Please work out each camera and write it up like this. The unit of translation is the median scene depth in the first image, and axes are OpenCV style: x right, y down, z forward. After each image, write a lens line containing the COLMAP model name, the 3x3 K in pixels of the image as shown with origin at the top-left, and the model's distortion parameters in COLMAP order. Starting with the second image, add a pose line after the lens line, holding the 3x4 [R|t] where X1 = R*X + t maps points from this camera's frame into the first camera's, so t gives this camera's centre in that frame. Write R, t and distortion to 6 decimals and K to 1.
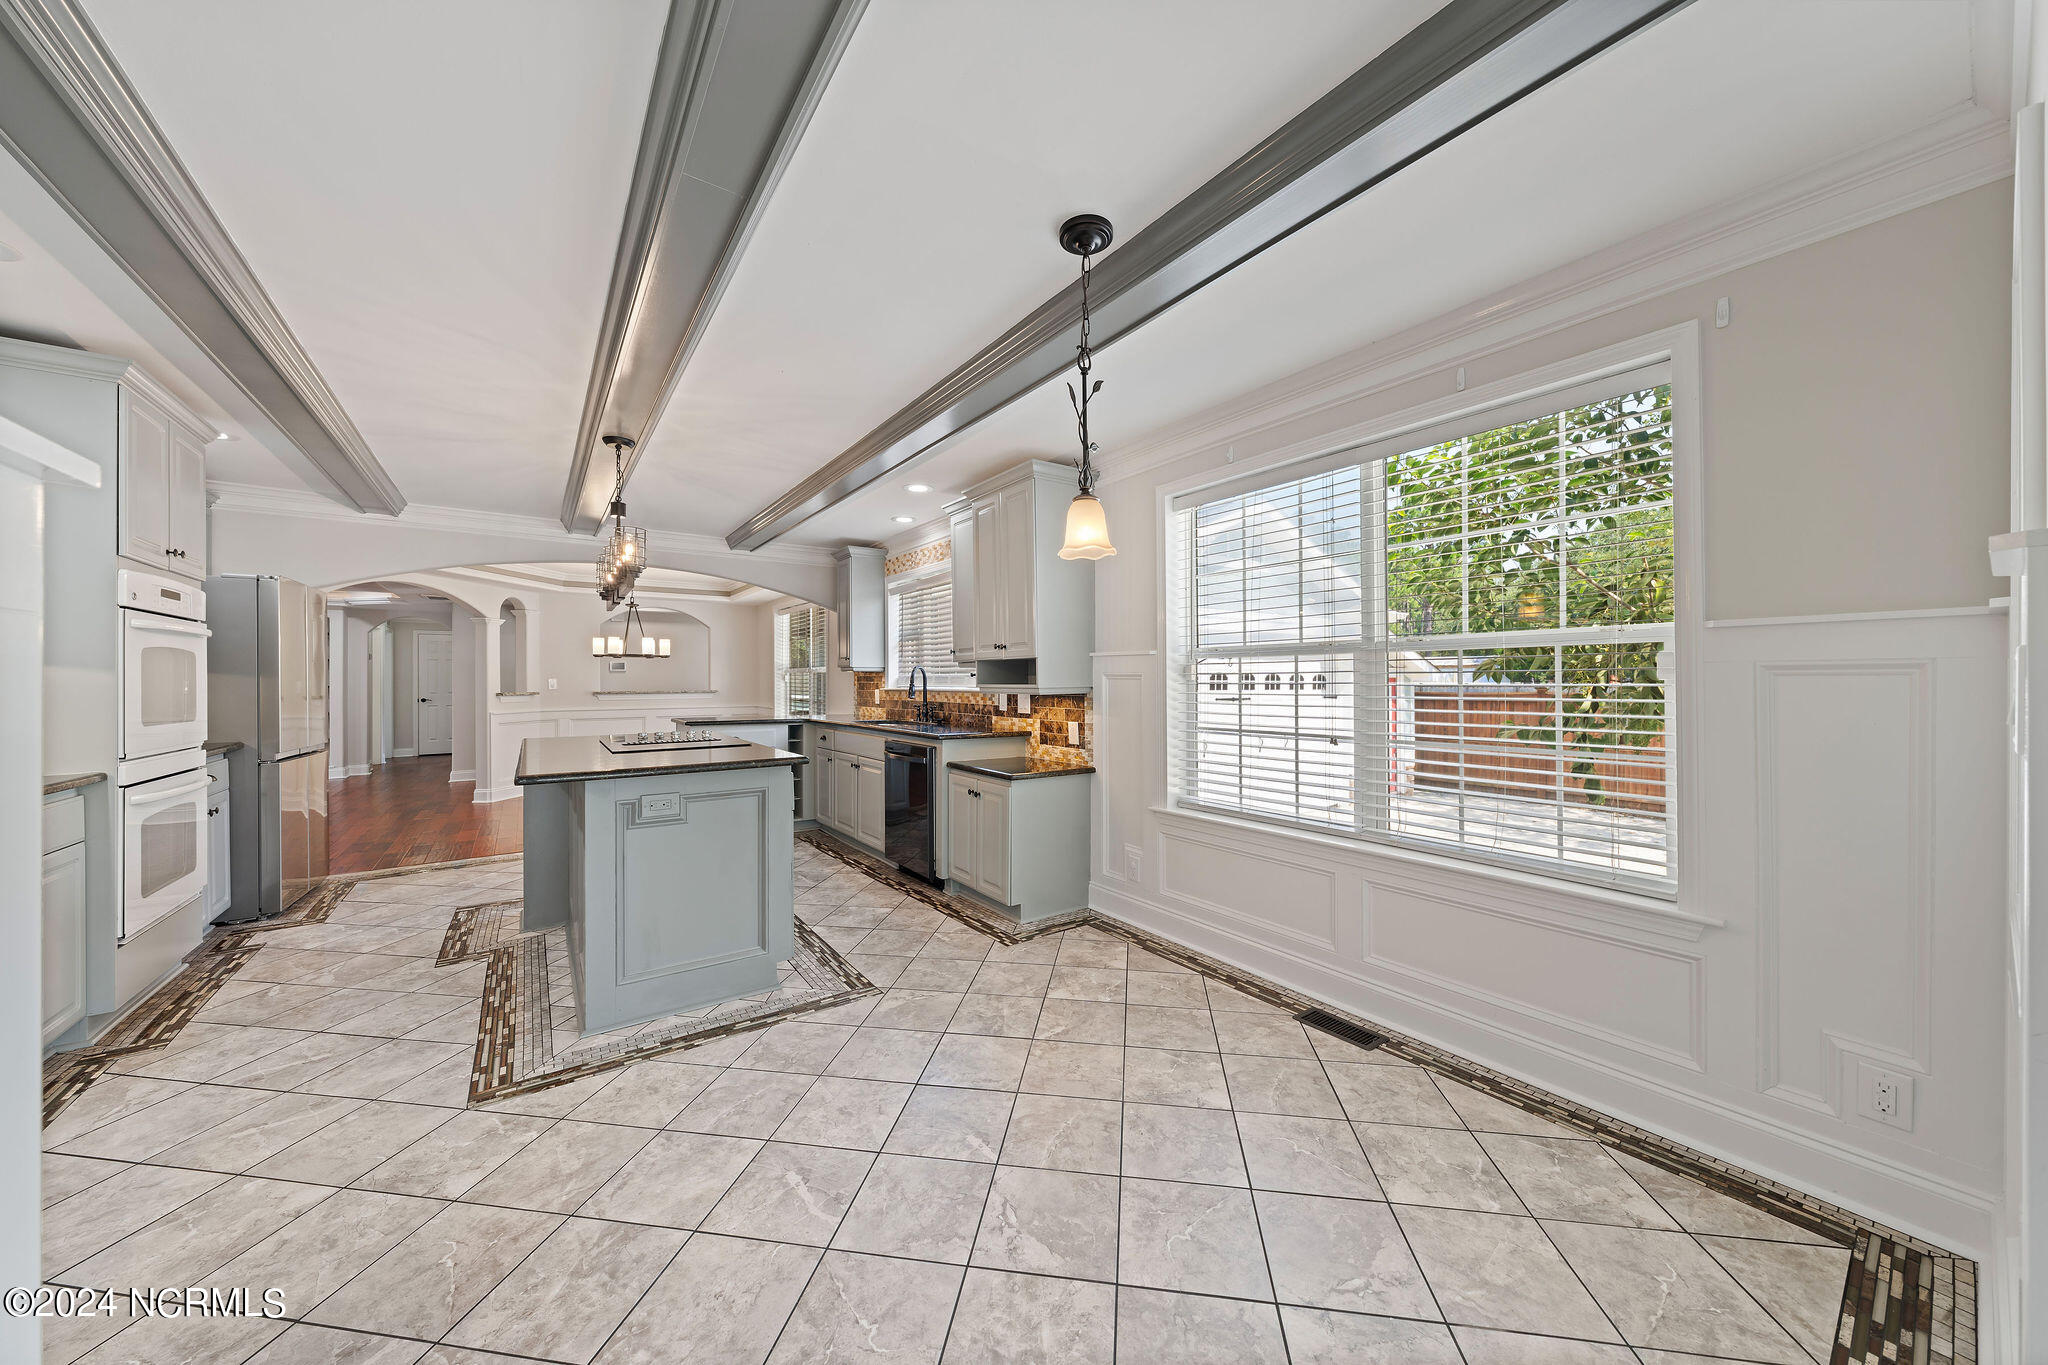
lens RADIAL K [[695.0, 0, 1034.2], [0, 695.0, 677.5], [0, 0, 1]] dist [-0.000961, -0.000049]
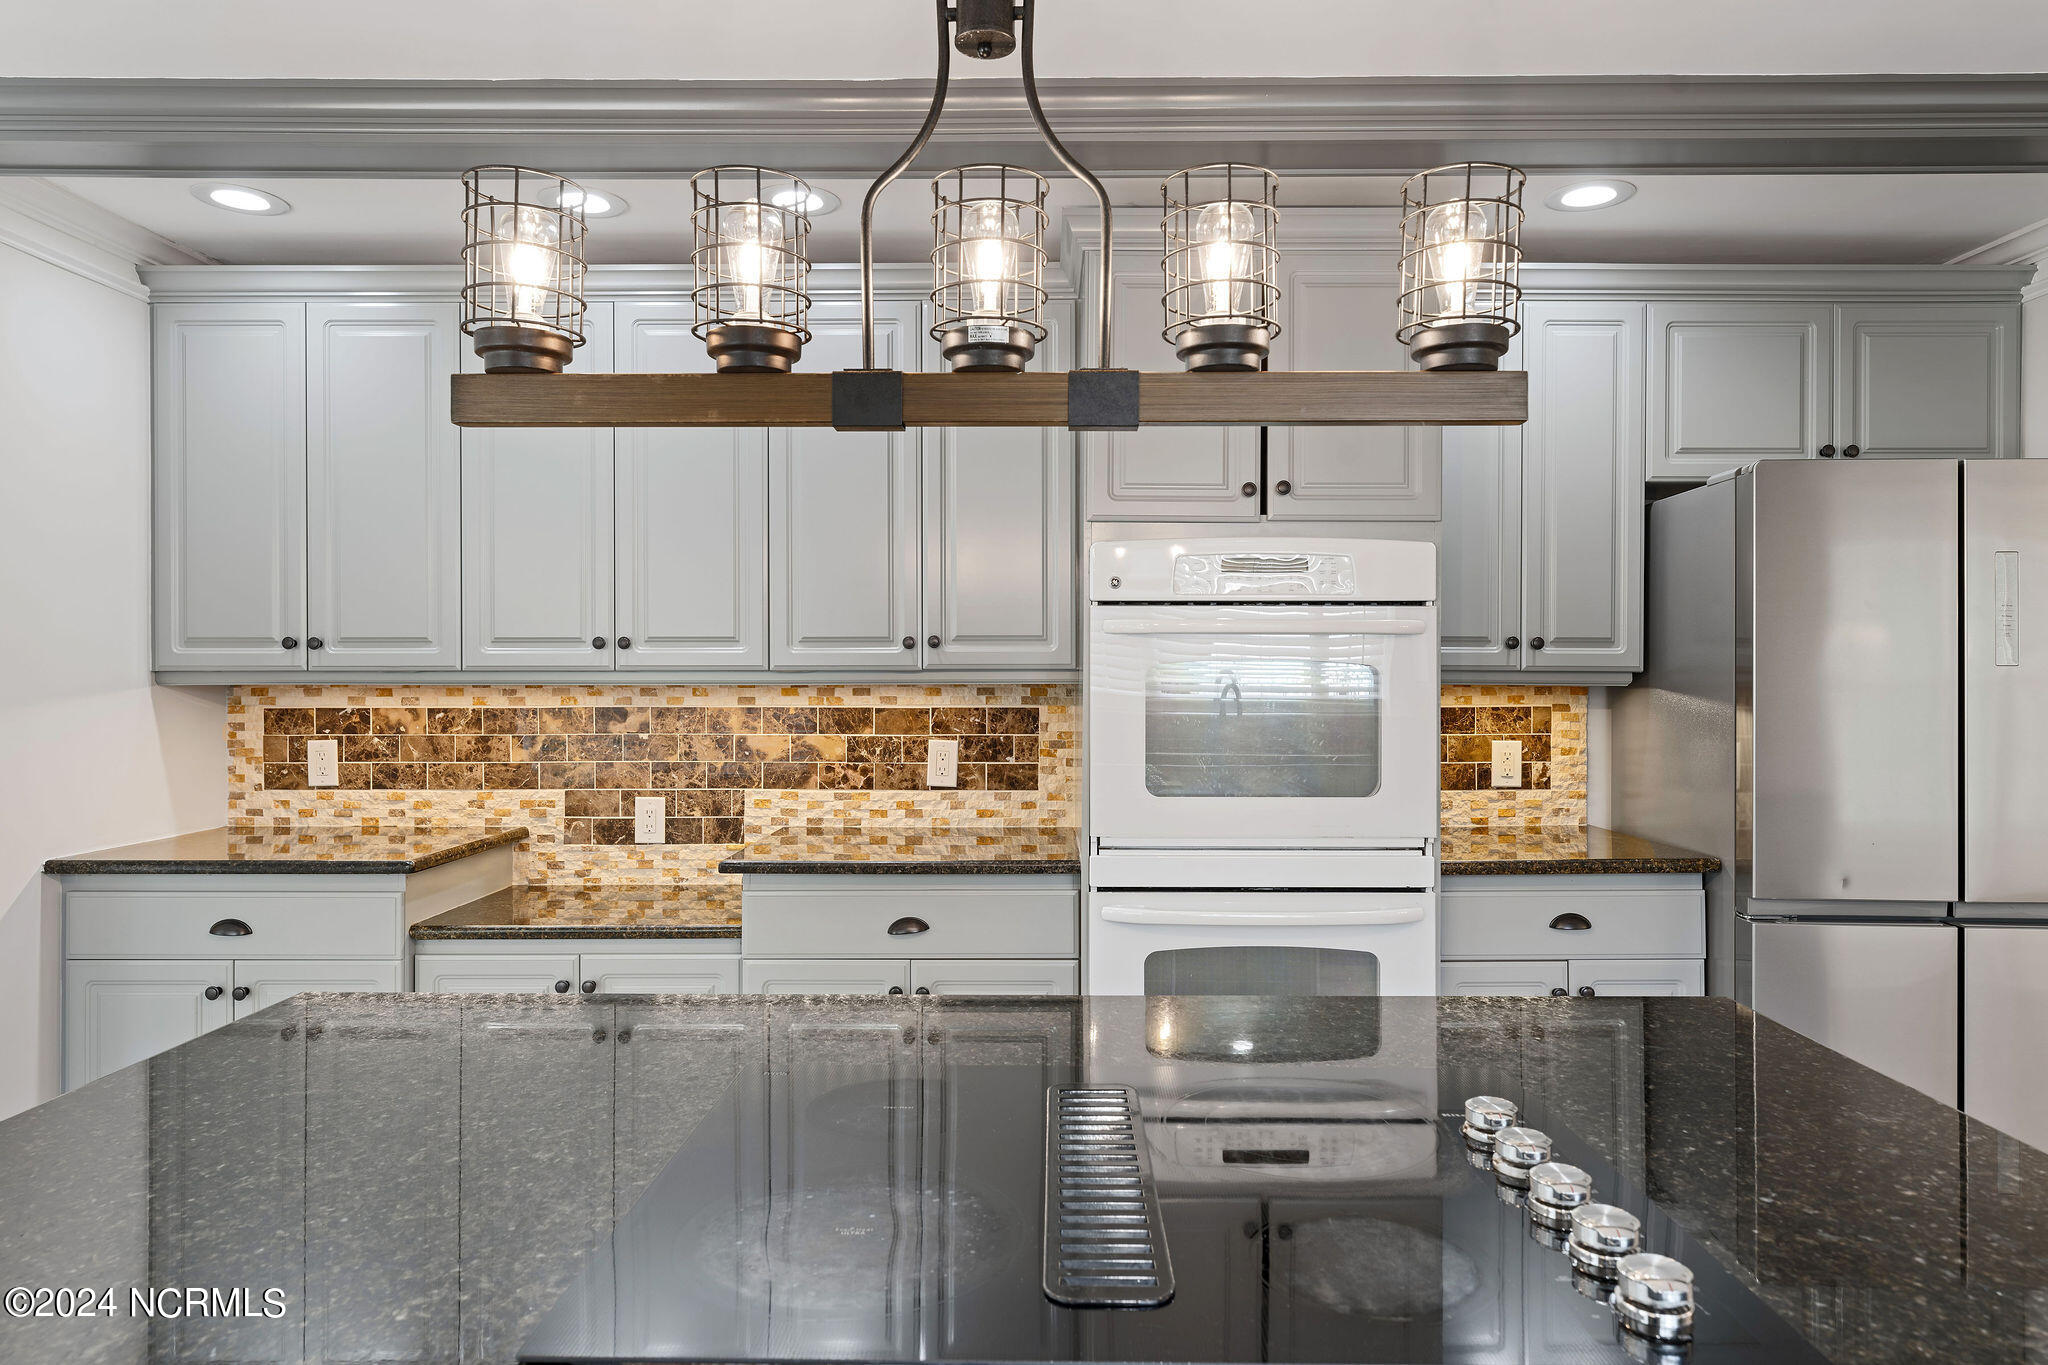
lens RADIAL K [[1244.3, 0, 1024.0], [0, 1244.3, 682.5], [0, 0, 1]] dist [0.000656, -0.000245]
pose [[-0.596653, 0.012177, -0.802407, -0.232548], [0.006483, 0.999925, 0.010353, -0.025879], [0.802473, 0.000975, -0.596687, 1.010876]]
